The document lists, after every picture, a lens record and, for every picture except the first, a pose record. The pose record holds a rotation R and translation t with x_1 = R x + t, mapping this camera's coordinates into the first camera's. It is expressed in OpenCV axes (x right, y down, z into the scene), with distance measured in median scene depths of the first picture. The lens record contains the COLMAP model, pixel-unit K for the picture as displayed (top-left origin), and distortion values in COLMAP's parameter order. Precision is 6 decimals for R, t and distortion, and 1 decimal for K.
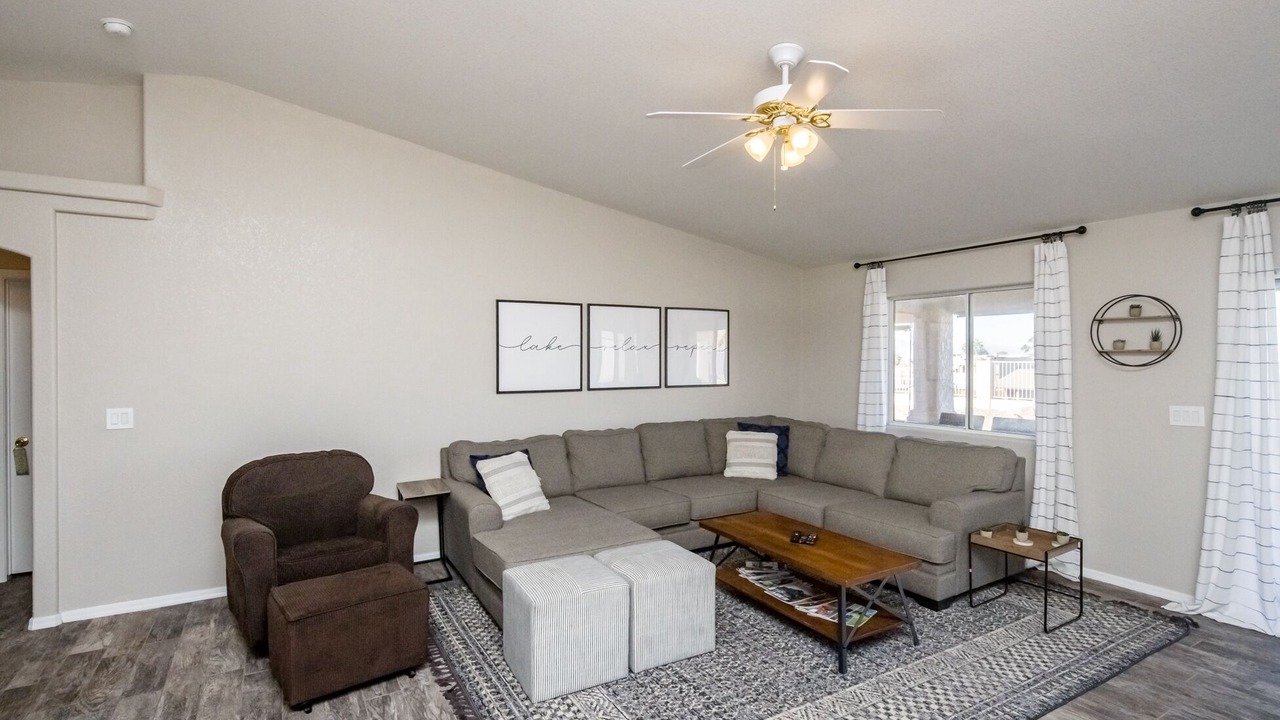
lens RADIAL K [[607.4, 0, 637.5], [0, 607.4, 365.2], [0, 0, 1]] dist [0.005319, -0.004846]
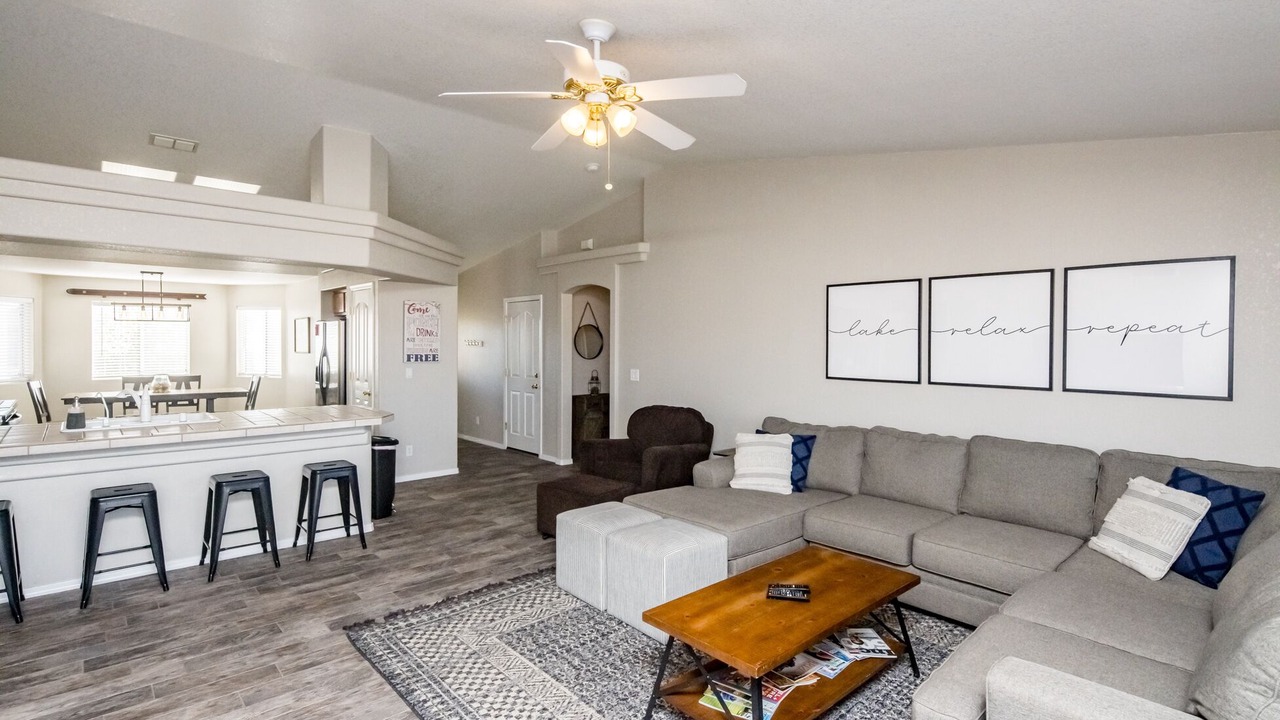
lens RADIAL K [[607.4, 0, 640.6], [0, 607.4, 347.7], [0, 0, 1]] dist [0.005319, -0.004846]
pose [[0.207484, 0.011995, -0.978165, 0.687354], [-0.021377, 0.999742, 0.007725, -0.005459], [0.978005, 0.019308, 0.207687, 0.491108]]
